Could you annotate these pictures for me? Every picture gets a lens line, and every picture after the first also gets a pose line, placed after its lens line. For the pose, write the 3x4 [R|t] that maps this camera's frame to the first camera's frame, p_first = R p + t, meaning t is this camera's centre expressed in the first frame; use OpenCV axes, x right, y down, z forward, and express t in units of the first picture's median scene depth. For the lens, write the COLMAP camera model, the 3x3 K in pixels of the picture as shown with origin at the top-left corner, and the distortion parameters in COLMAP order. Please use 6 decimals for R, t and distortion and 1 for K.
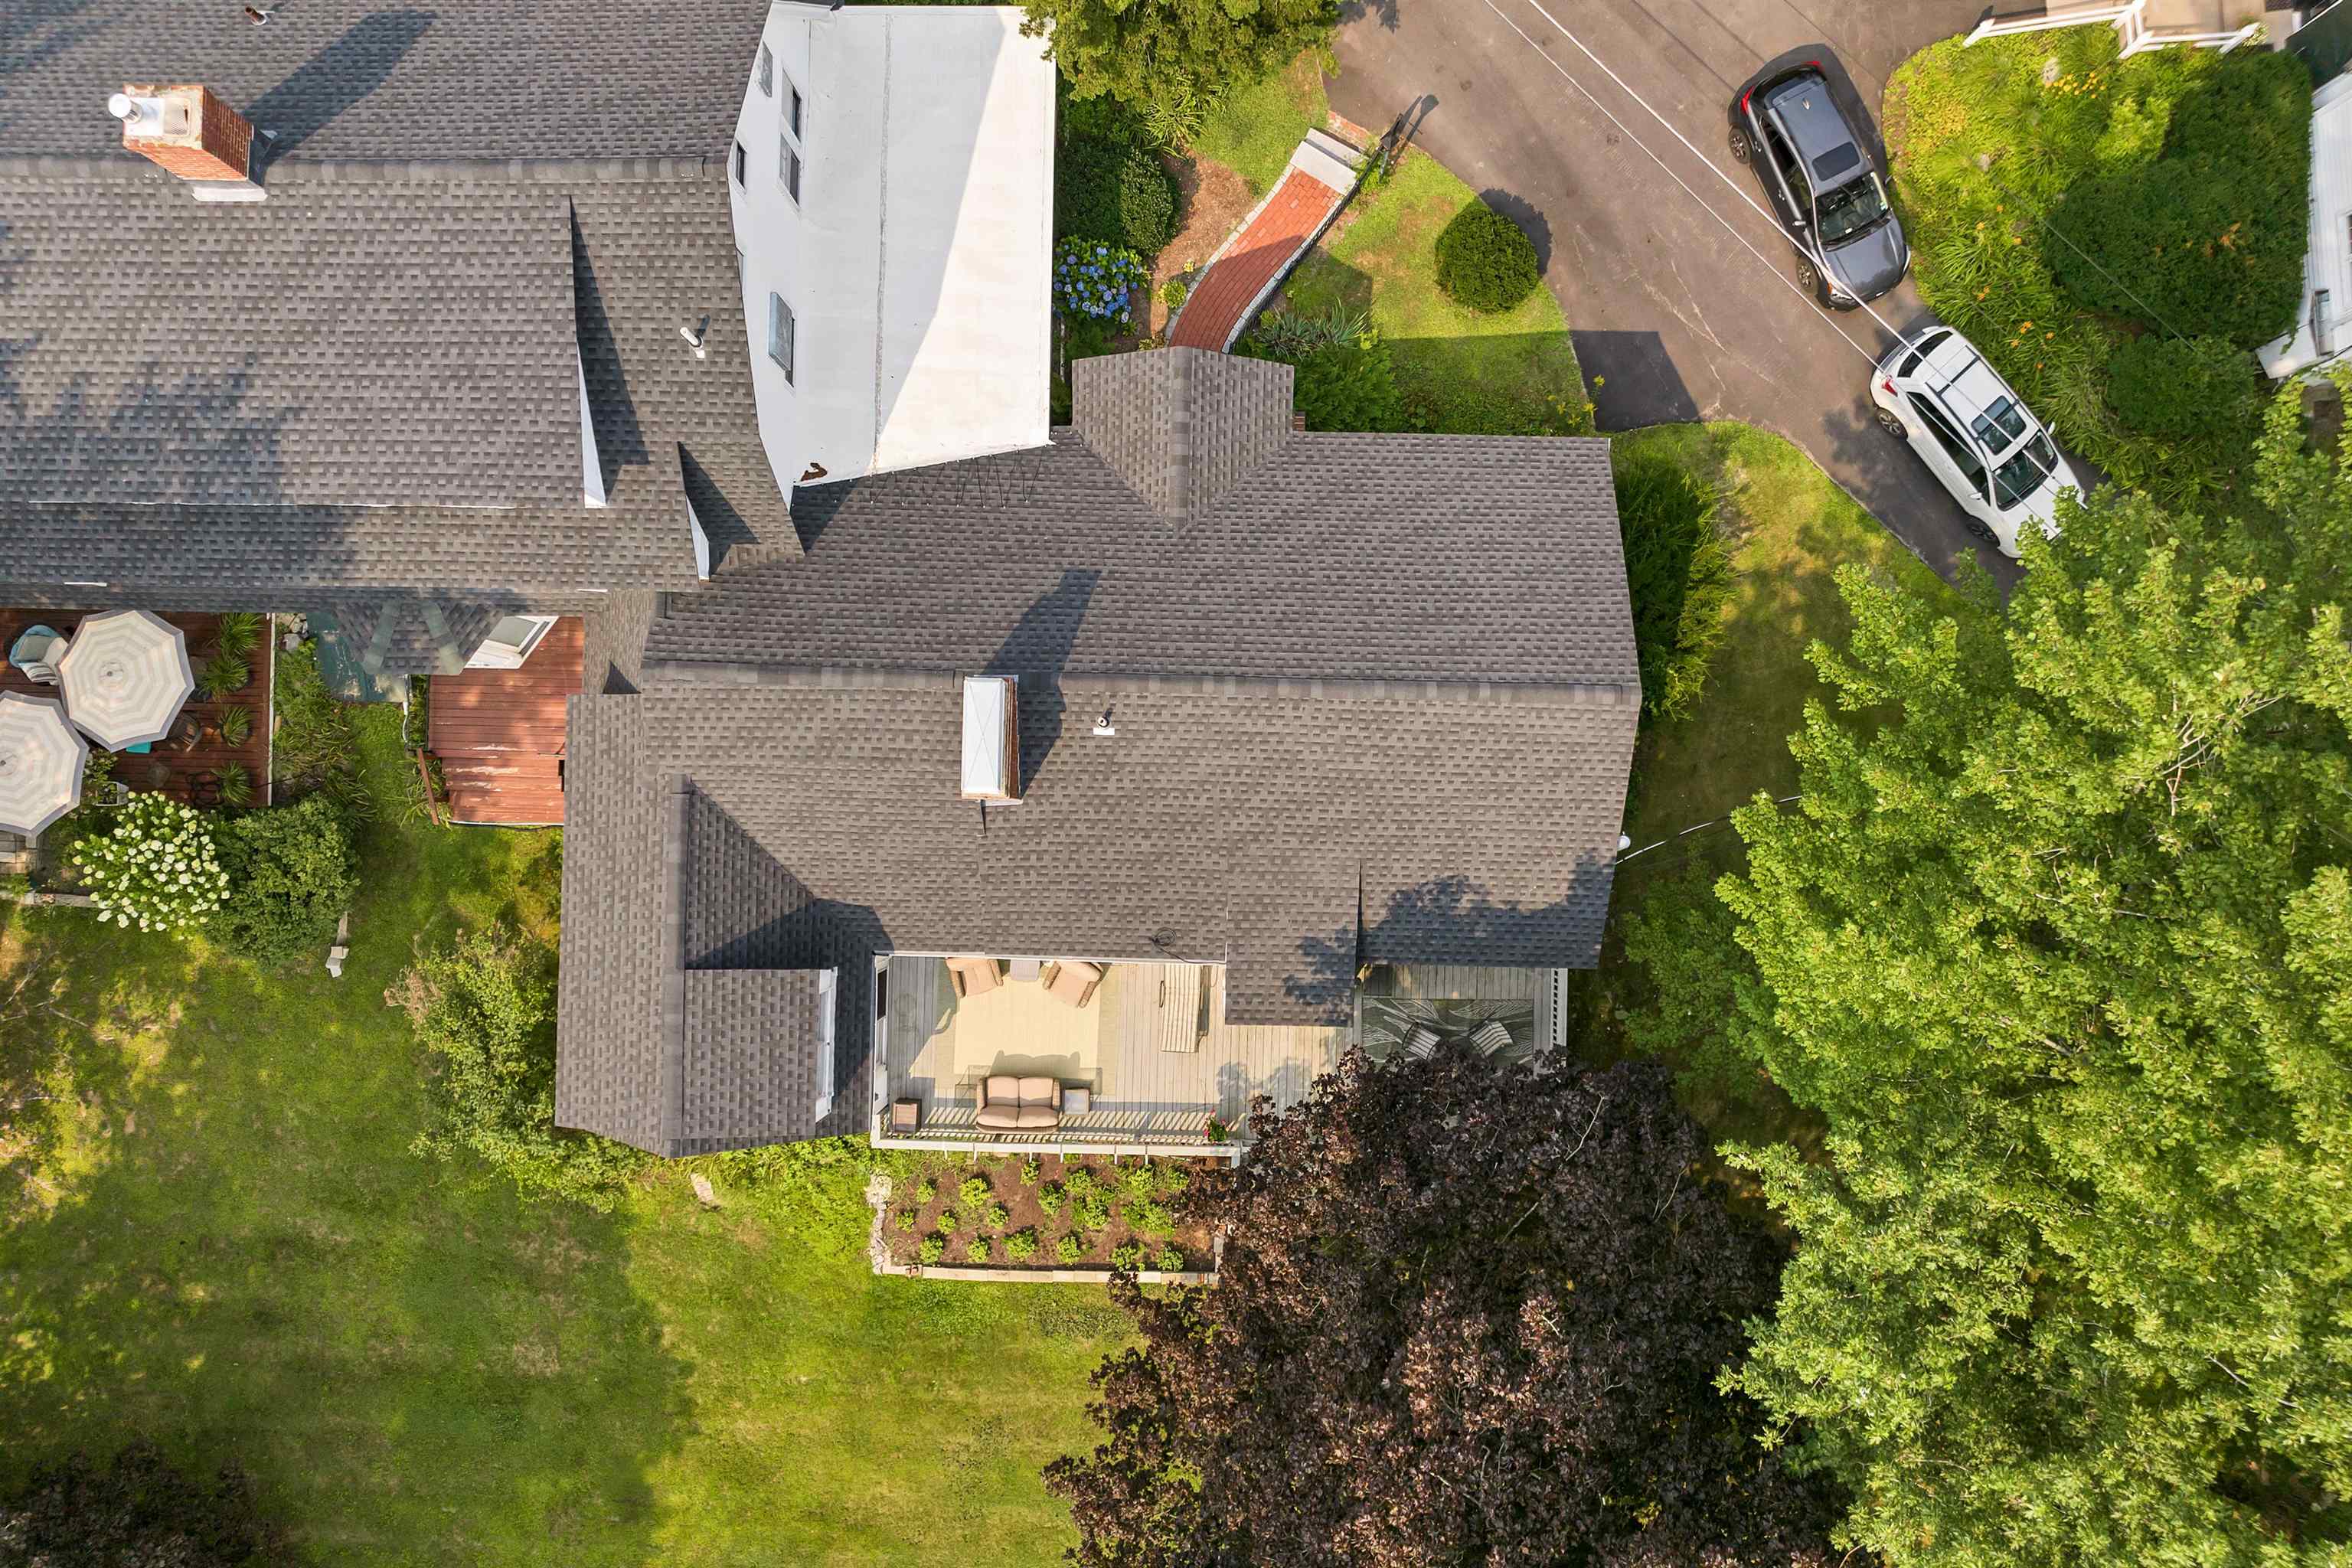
lens RADIAL K [[1665.5, 0, 1176.0], [0, 1665.5, 784.0], [0, 0, 1]] dist [-0.001442, -0.000438]
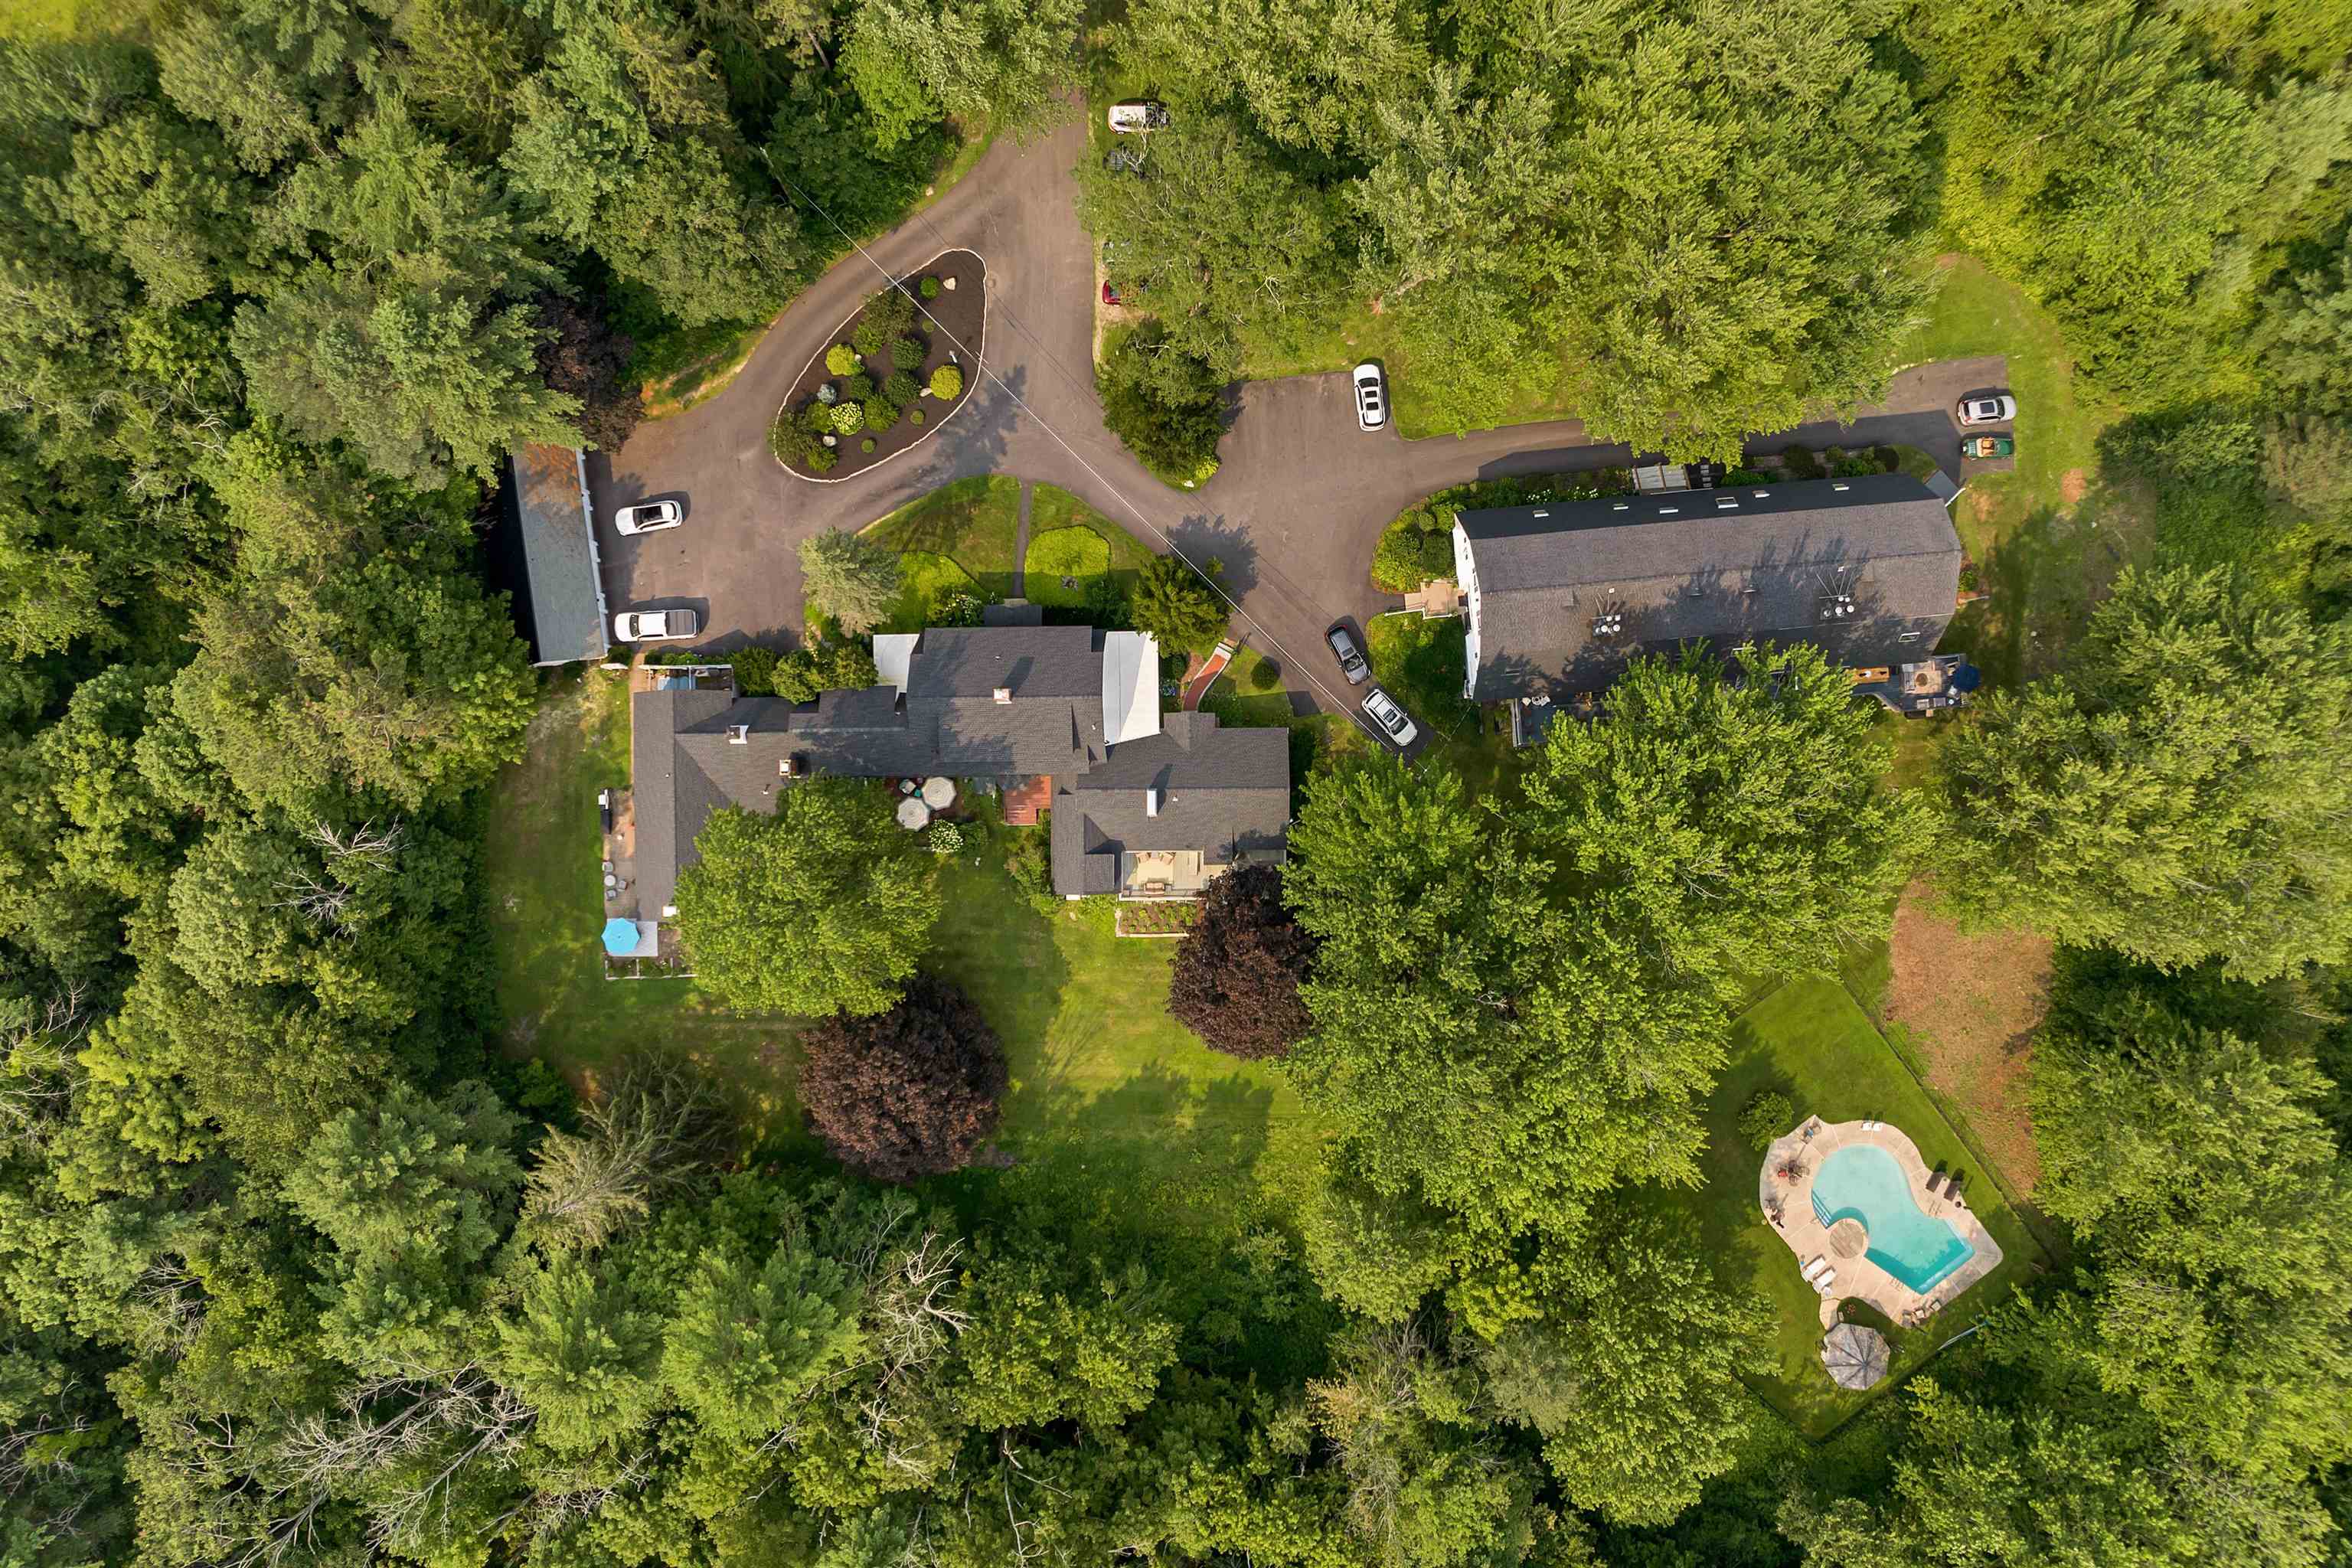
lens RADIAL K [[1665.5, 0, 1176.0], [0, 1665.5, 784.0], [0, 0, 1]] dist [-0.001442, -0.000438]
pose [[0.999509, -0.029904, 0.009378, -0.073672], [0.029943, 0.999543, -0.004119, -0.048961], [-0.009250, 0.004397, 0.999948, -3.178696]]
